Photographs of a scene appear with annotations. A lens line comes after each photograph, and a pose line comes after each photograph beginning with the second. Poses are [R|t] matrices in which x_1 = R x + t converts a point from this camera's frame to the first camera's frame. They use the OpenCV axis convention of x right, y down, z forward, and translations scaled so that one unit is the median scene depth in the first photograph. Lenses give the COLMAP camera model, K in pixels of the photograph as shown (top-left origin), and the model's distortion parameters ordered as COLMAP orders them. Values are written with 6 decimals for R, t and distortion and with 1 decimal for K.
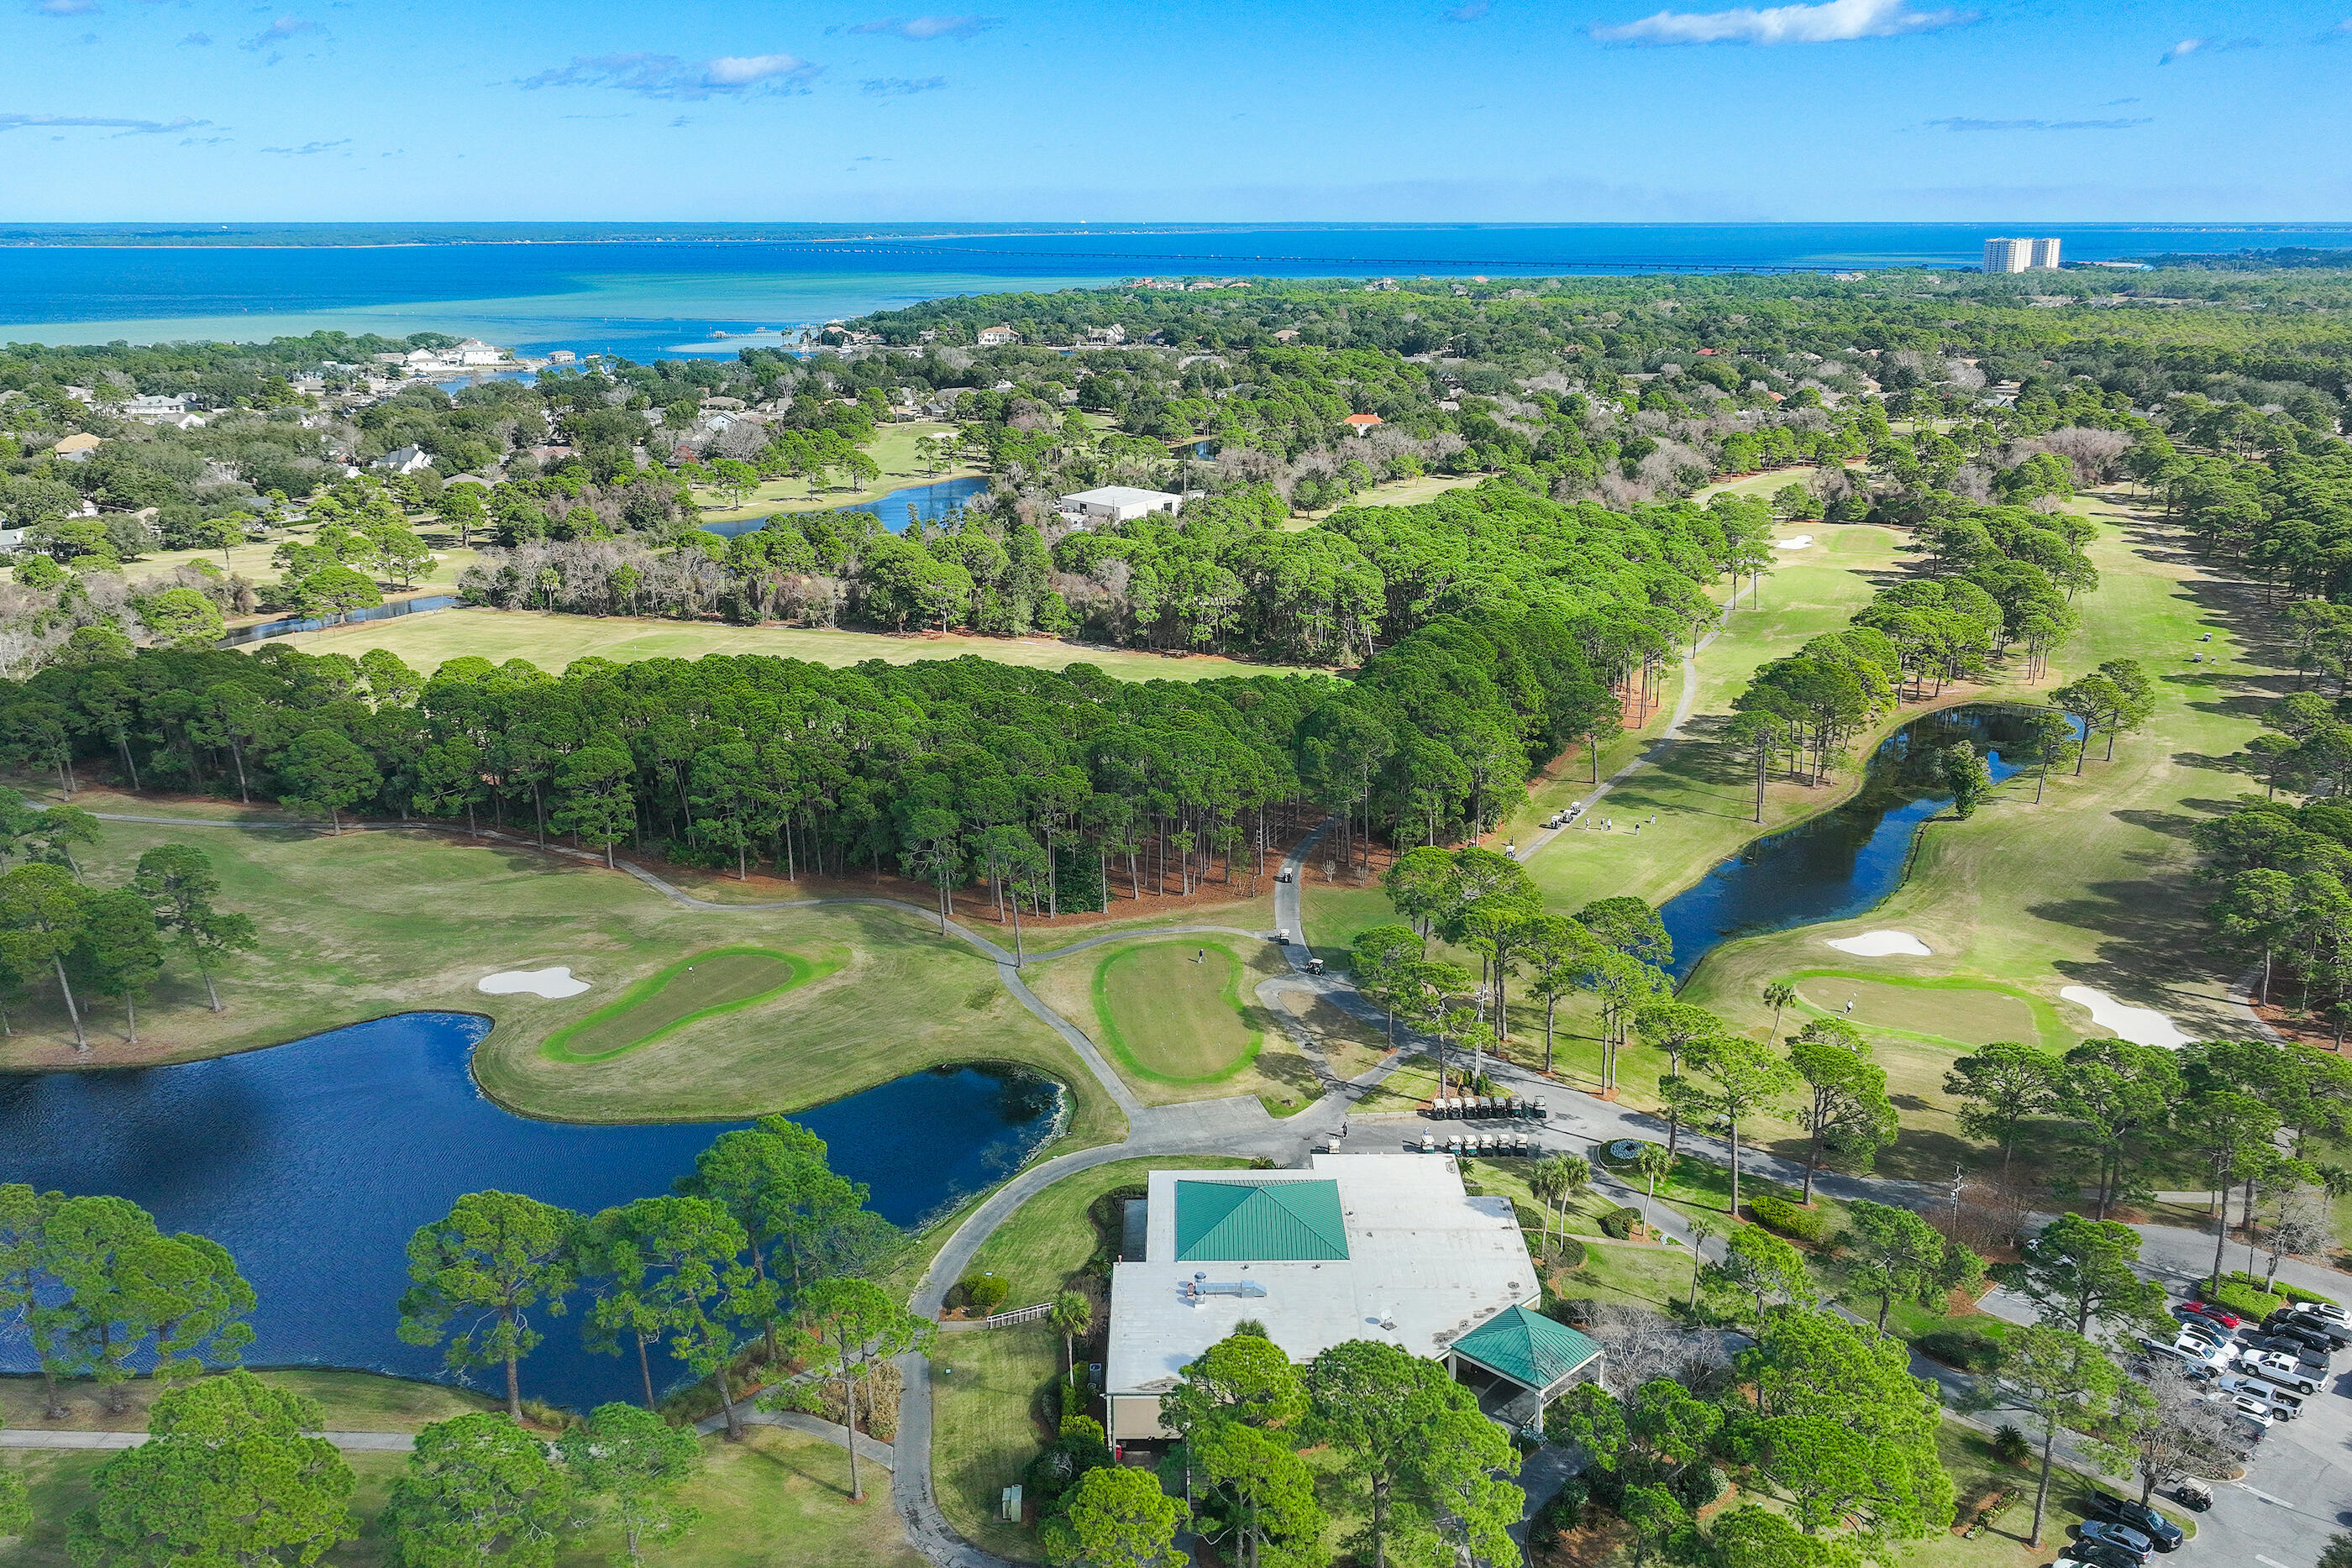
lens RADIAL K [[1954.3, 0, 1178.7], [0, 1954.3, 776.2], [0, 0, 1]] dist [-0.001149, -0.000555]
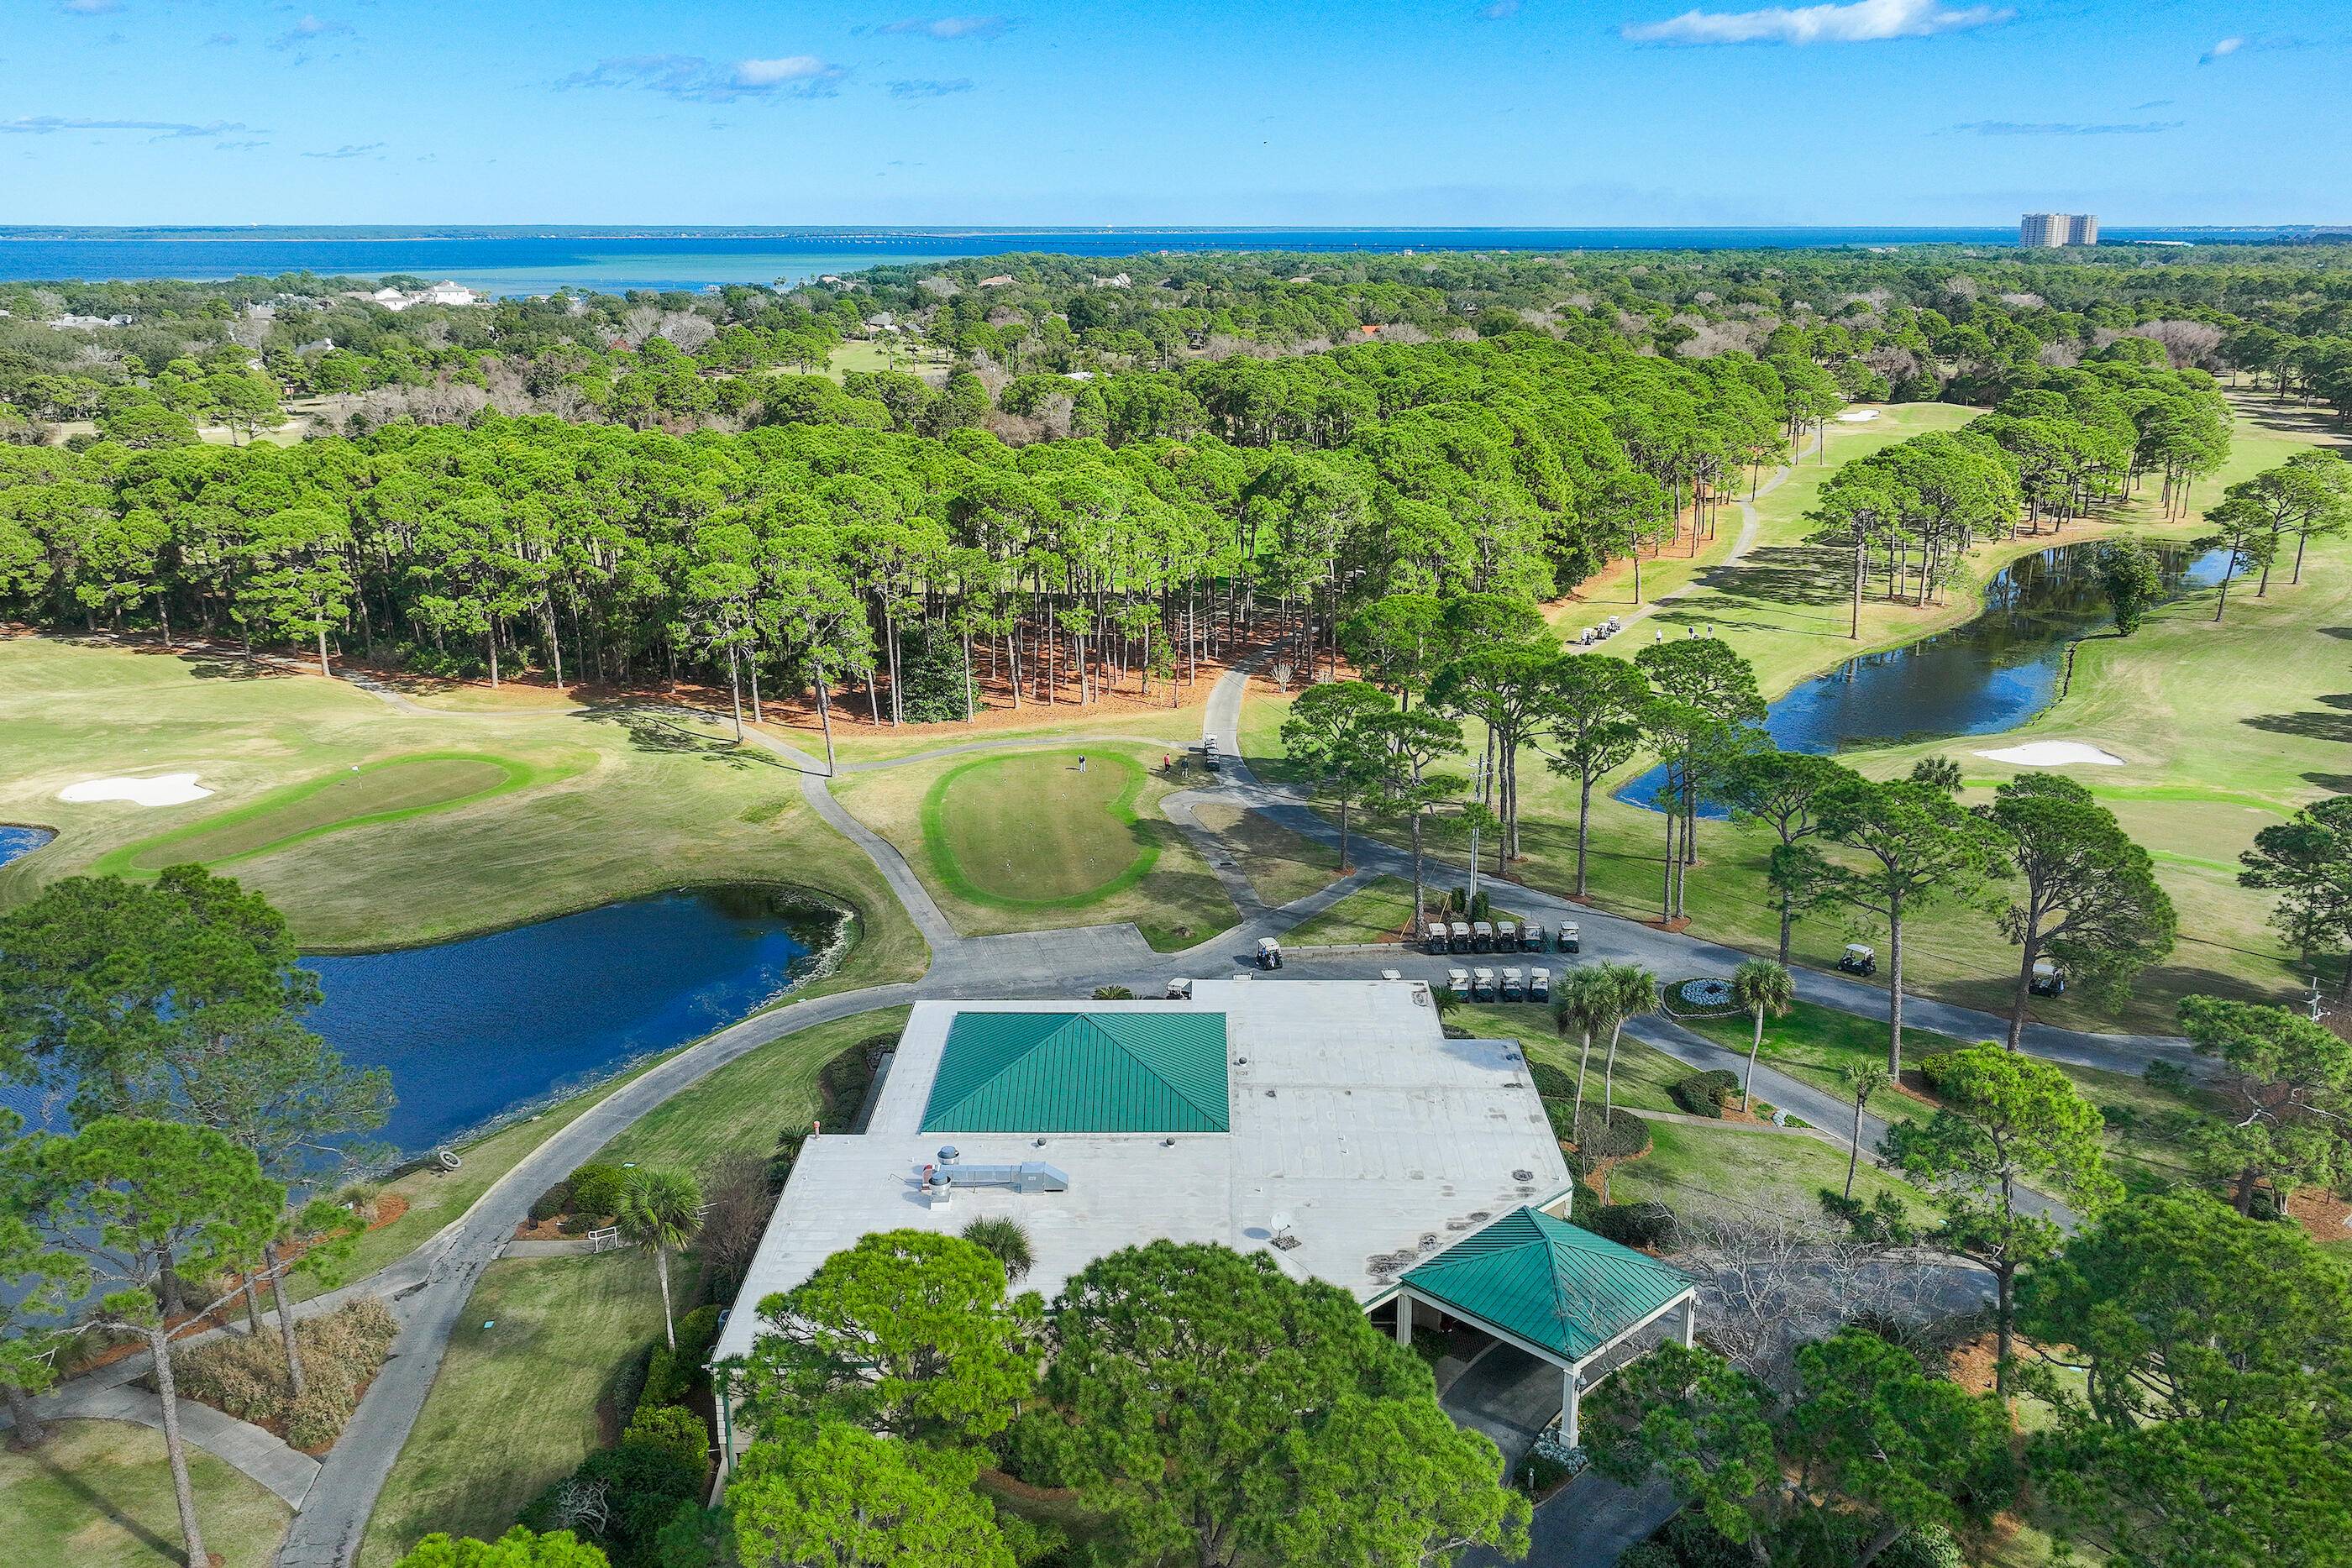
lens RADIAL K [[1954.3, 0, 1194.6], [0, 1954.3, 783.9], [0, 0, 1]] dist [-0.001149, -0.000555]
pose [[0.999972, 0.006976, -0.002667, 0.055652], [-0.006965, 0.999966, 0.004394, 0.103424], [0.002697, -0.004376, 0.999987, 0.314428]]
